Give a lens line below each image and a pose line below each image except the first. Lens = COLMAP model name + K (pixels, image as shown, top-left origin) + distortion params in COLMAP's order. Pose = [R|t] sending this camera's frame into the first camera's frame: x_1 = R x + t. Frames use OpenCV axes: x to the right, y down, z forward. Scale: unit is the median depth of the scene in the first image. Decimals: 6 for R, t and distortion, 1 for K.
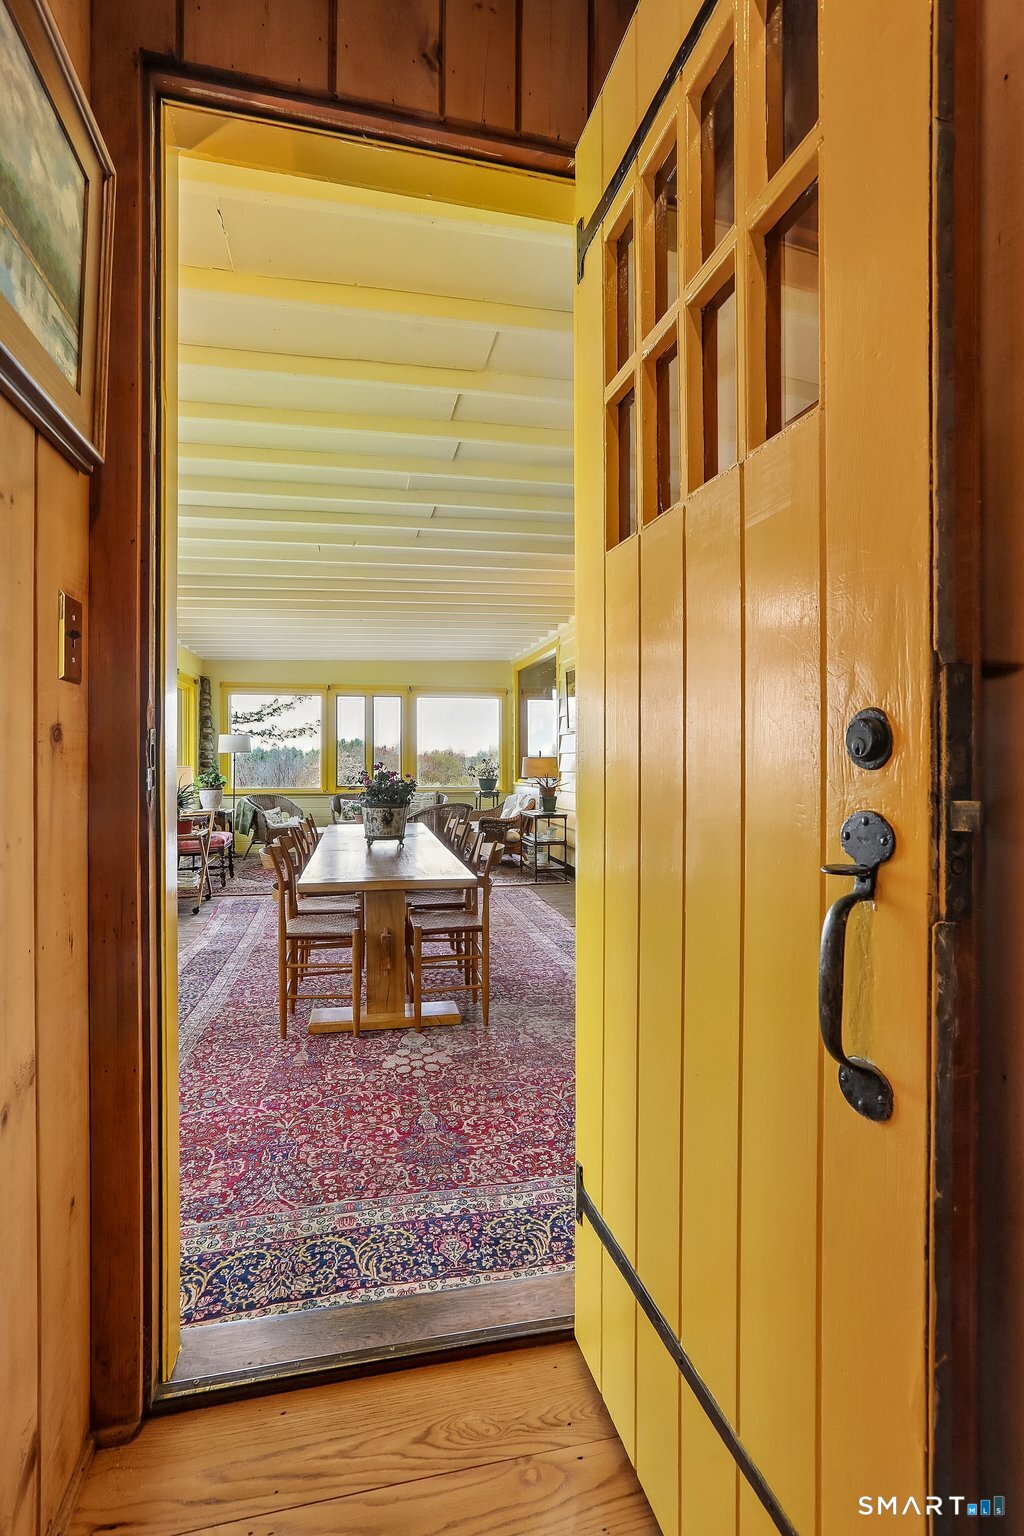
lens RADIAL K [[714.3, 0, 511.7], [0, 714.3, 763.9], [0, 0, 1]] dist [-0.029940, 0.011233]
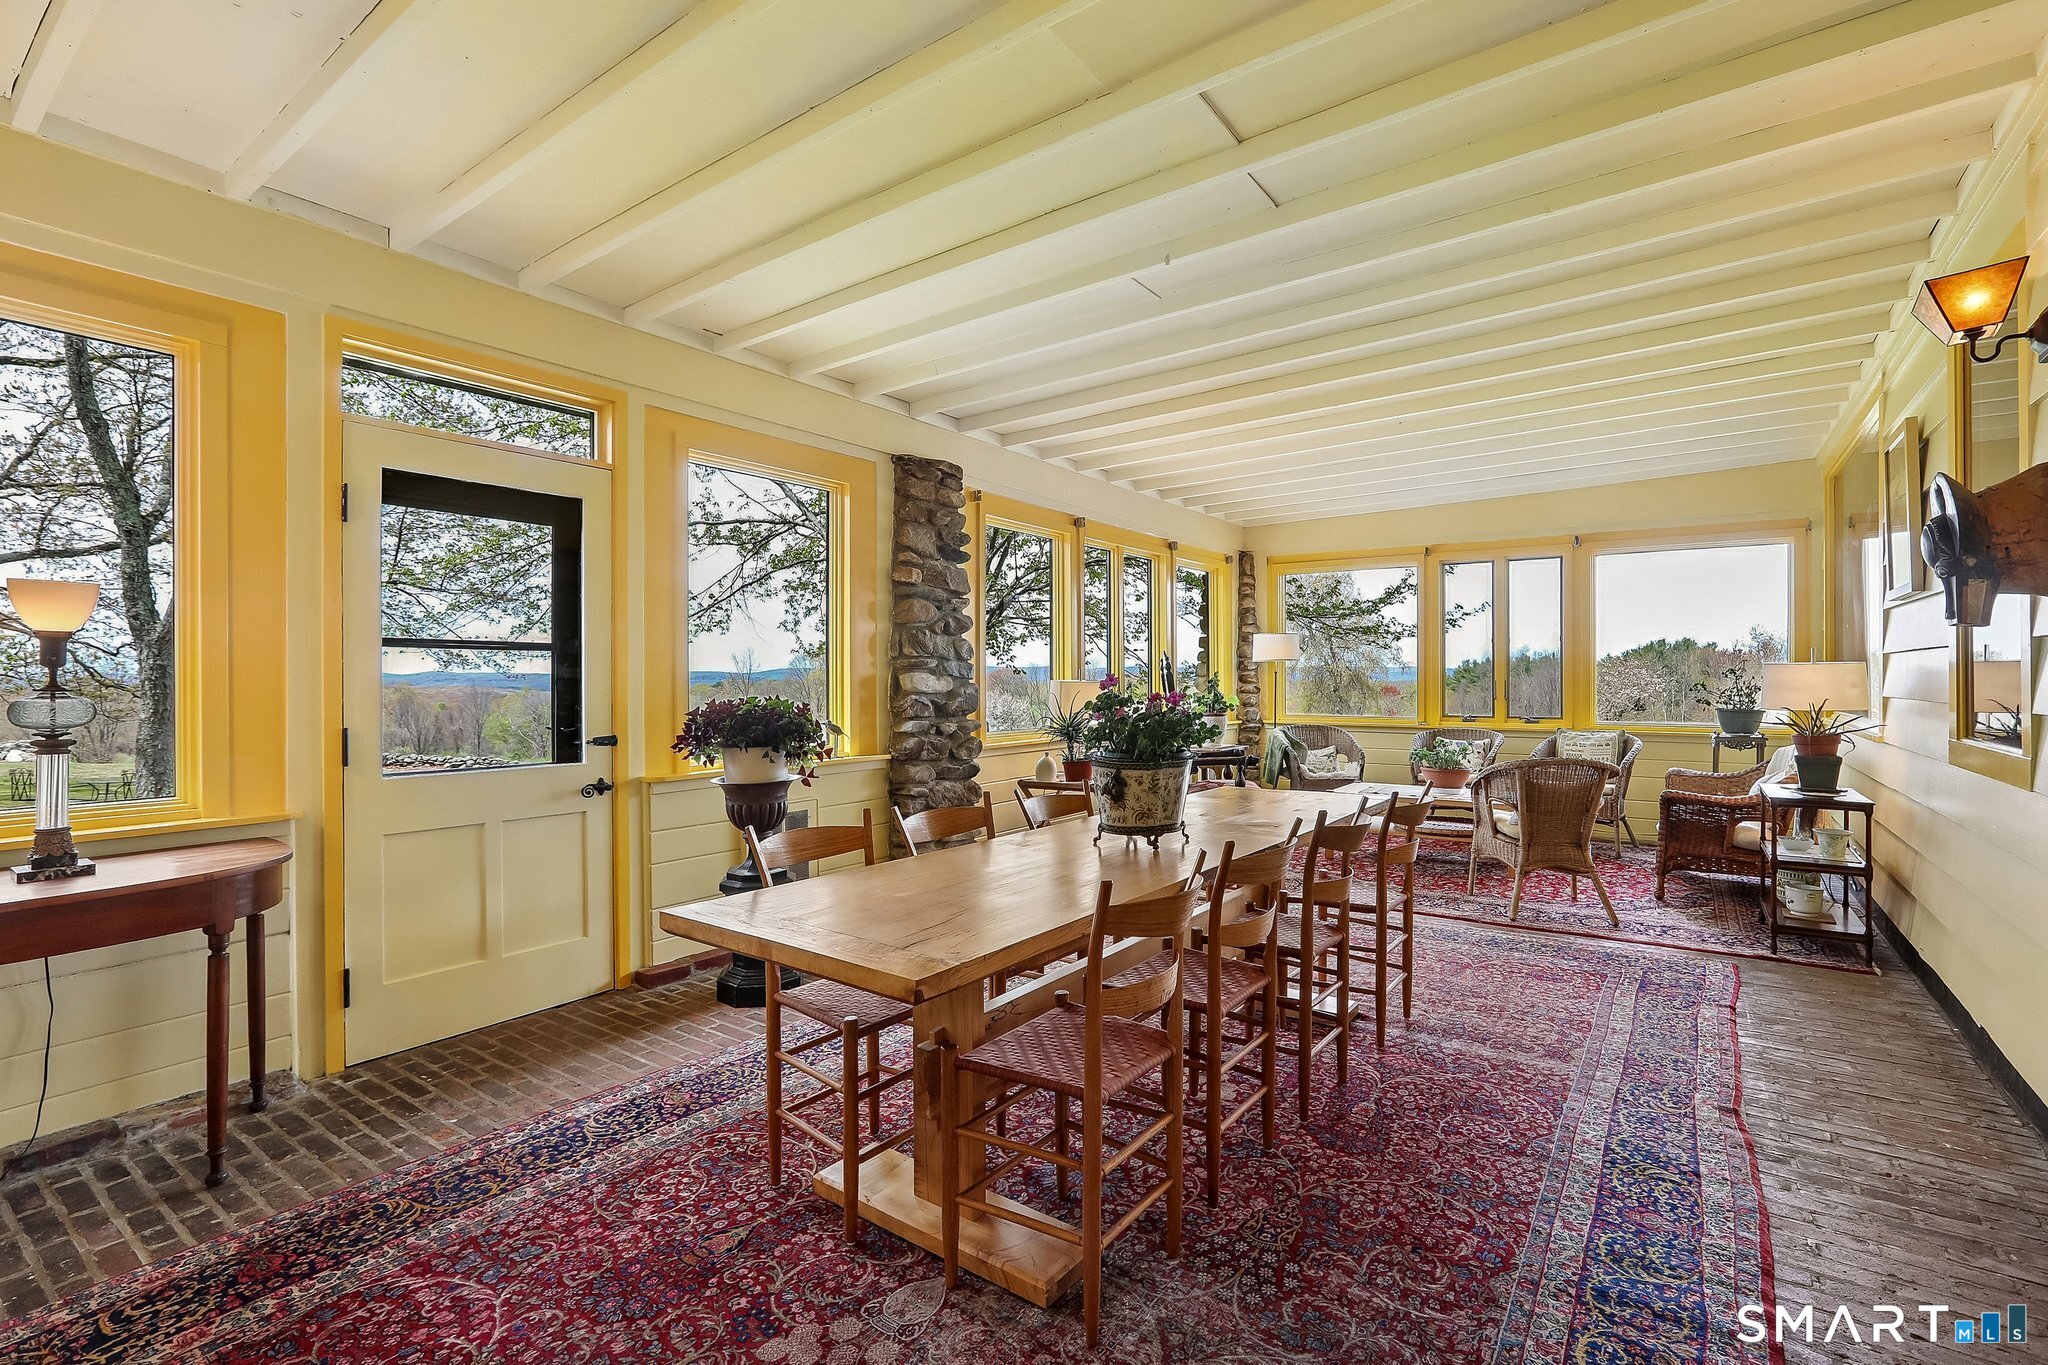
lens RADIAL K [[952.5, 0, 1027.4], [0, 952.5, 676.9], [0, 0, 1]] dist [-0.029940, 0.011233]
pose [[0.679742, 0.005423, -0.733432, 0.119867], [-0.005688, 0.999982, 0.002122, -0.000894], [0.733430, 0.002729, 0.679760, 0.232857]]
